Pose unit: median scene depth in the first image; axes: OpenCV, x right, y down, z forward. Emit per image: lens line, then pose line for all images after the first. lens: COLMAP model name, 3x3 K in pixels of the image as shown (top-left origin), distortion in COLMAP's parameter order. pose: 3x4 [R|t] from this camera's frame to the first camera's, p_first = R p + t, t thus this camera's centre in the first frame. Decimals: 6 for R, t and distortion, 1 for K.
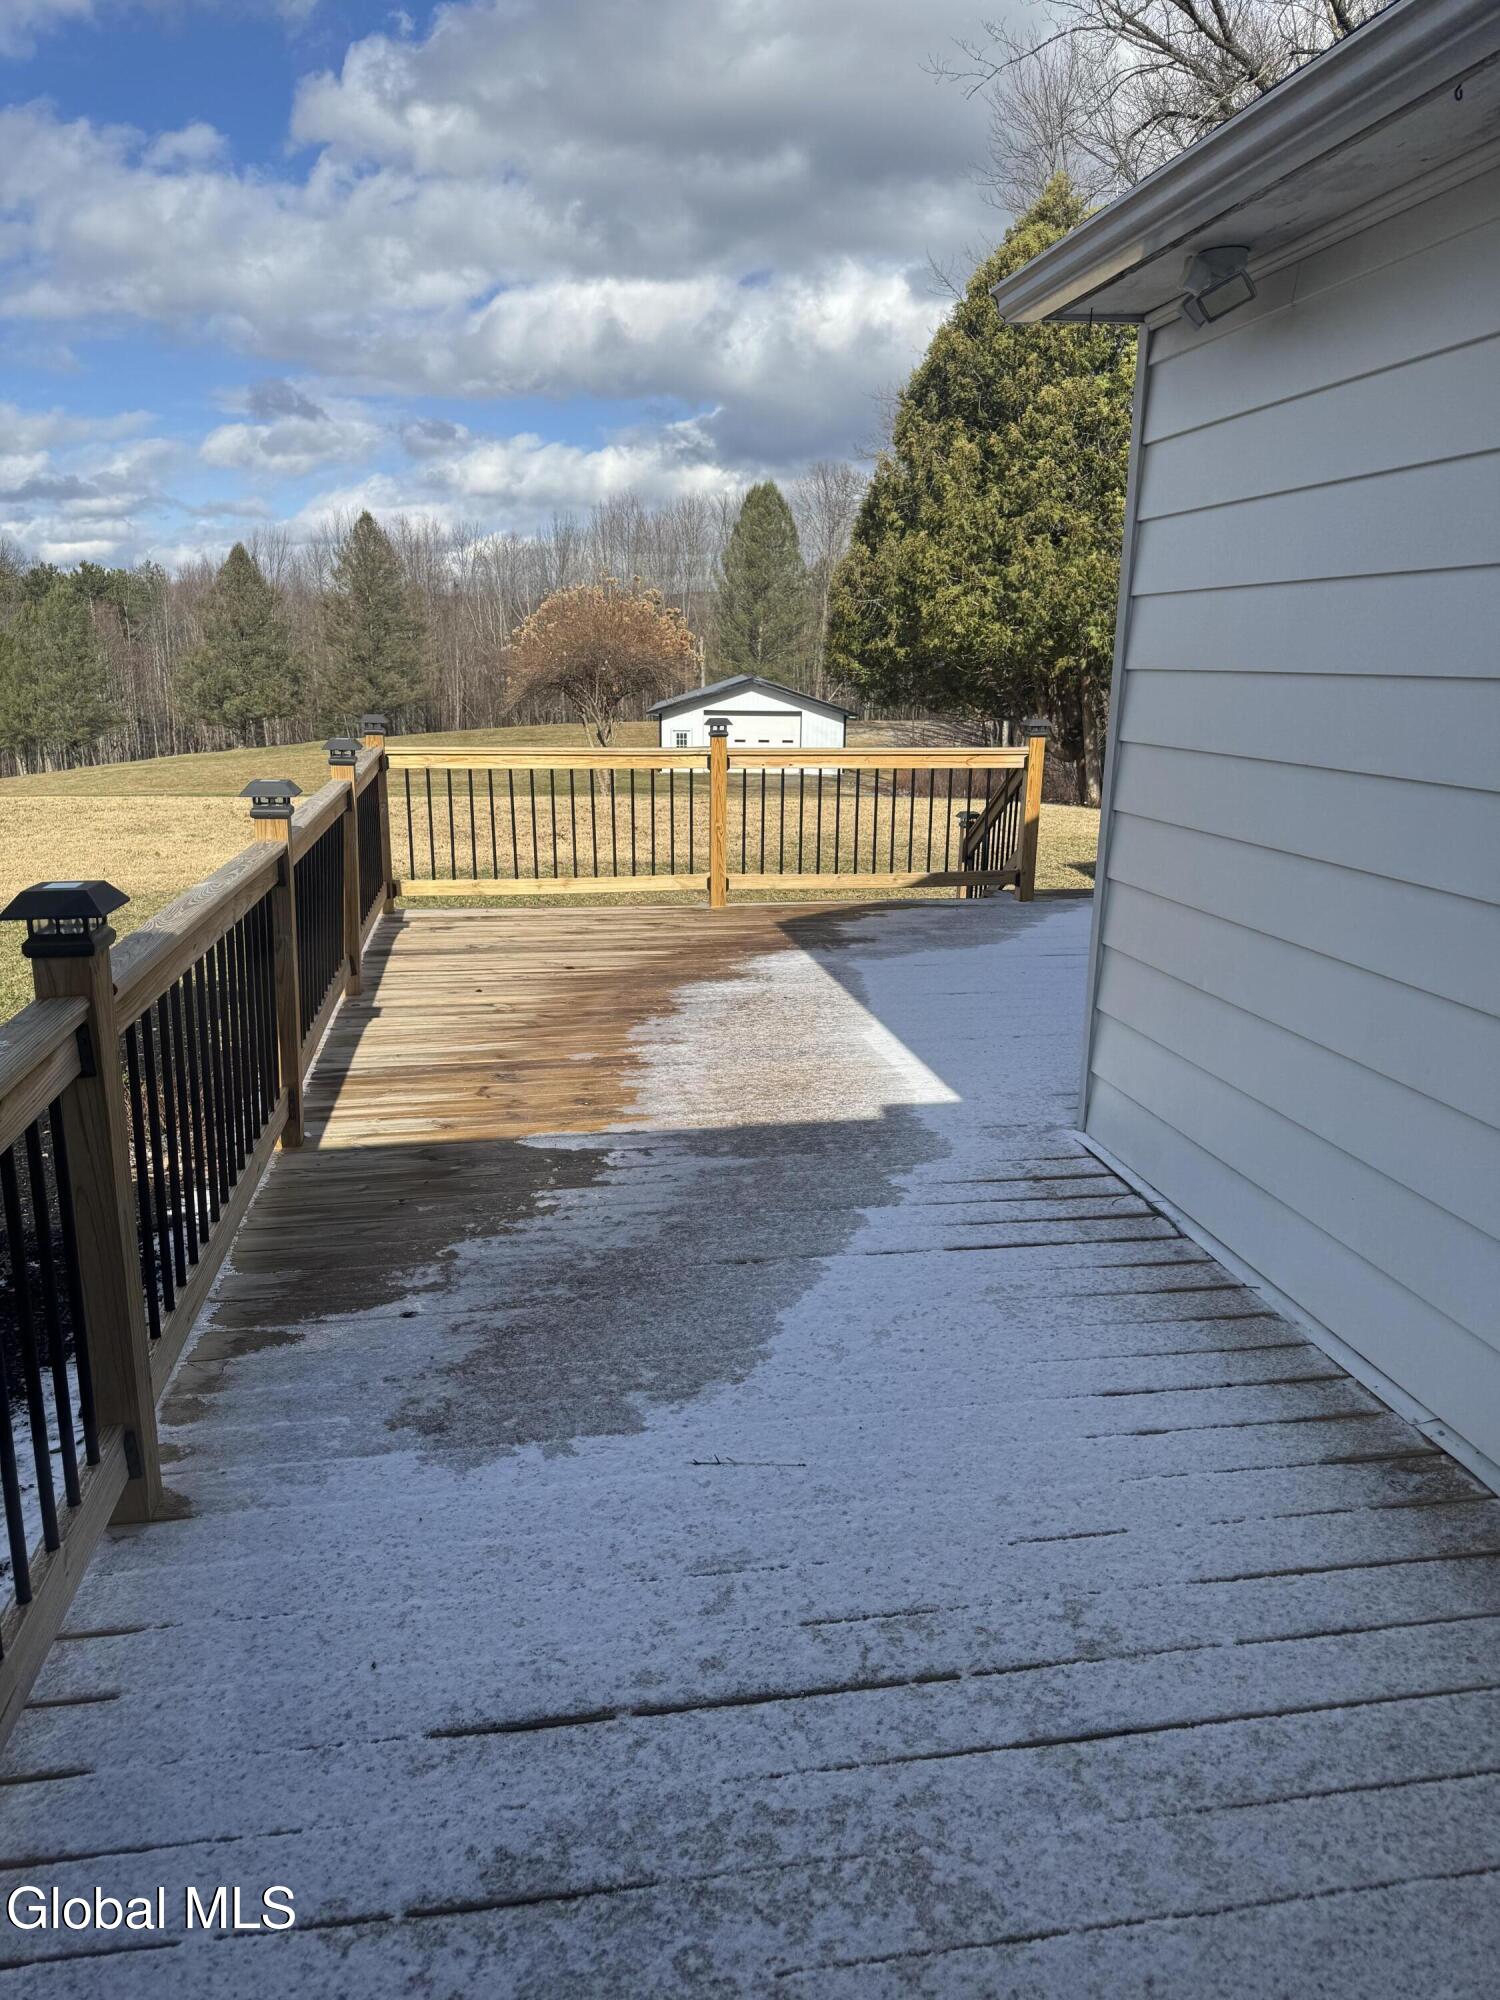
lens RADIAL K [[1413.3, 0, 743.0], [0, 1413.3, 1001.7], [0, 0, 1]] dist [0.002953, -0.000177]
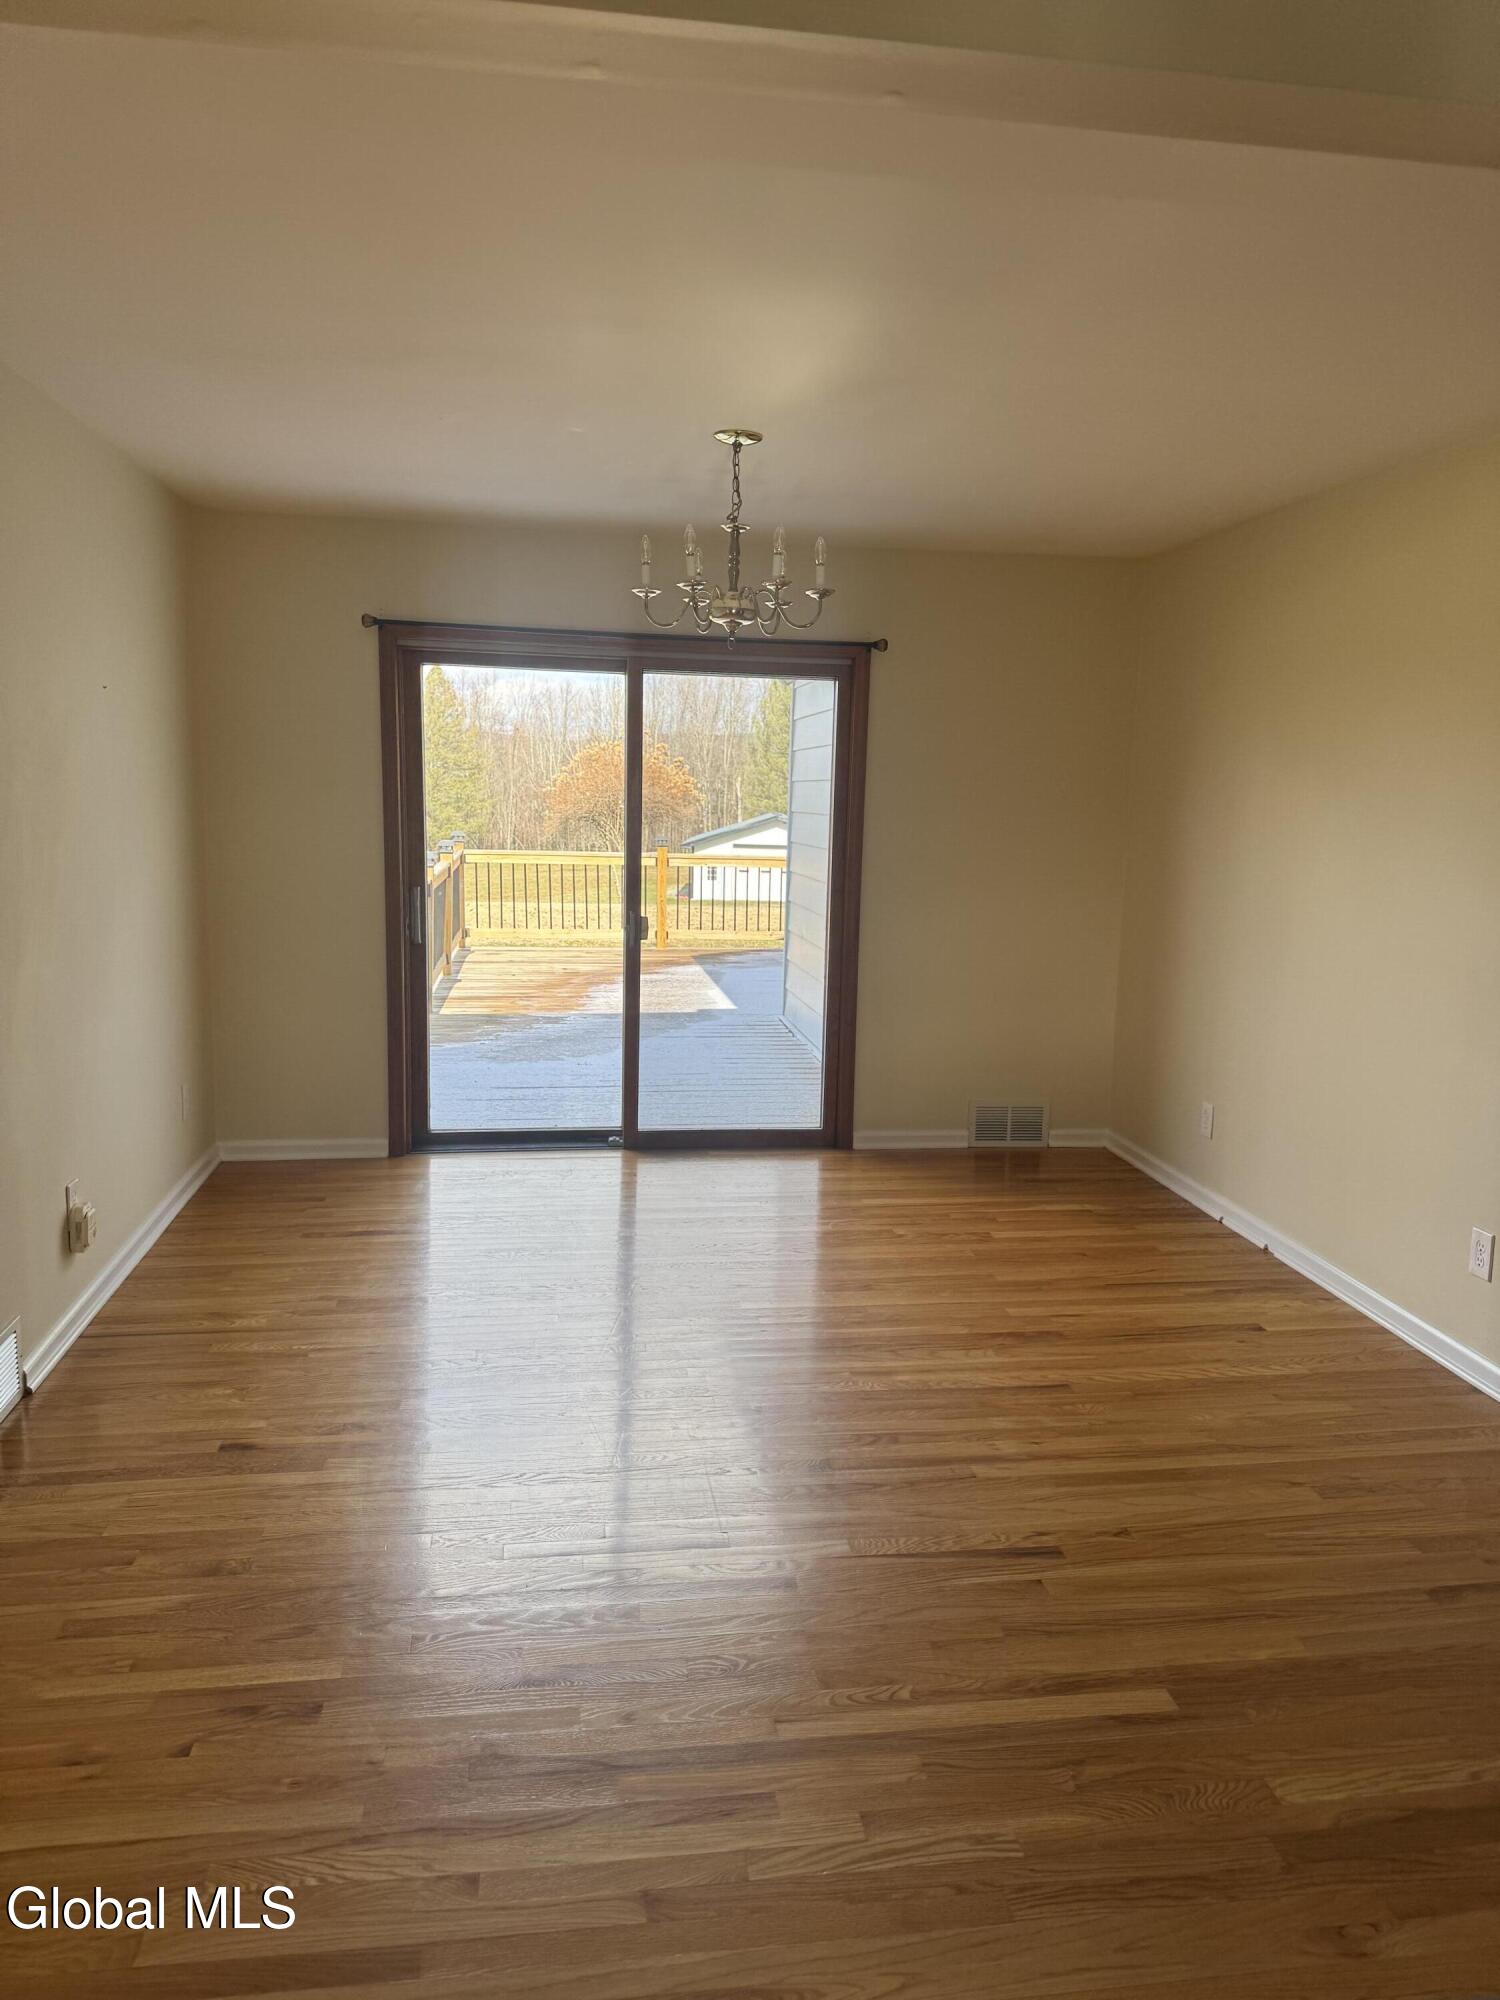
lens RADIAL K [[1413.3, 0, 753.7], [0, 1413.3, 999.3], [0, 0, 1]] dist [0.002953, -0.000177]
pose [[0.999669, 0.012286, -0.022601, 0.139667], [-0.014392, 0.995324, -0.095511, 0.159575], [0.021321, 0.095804, 0.995172, -0.684716]]
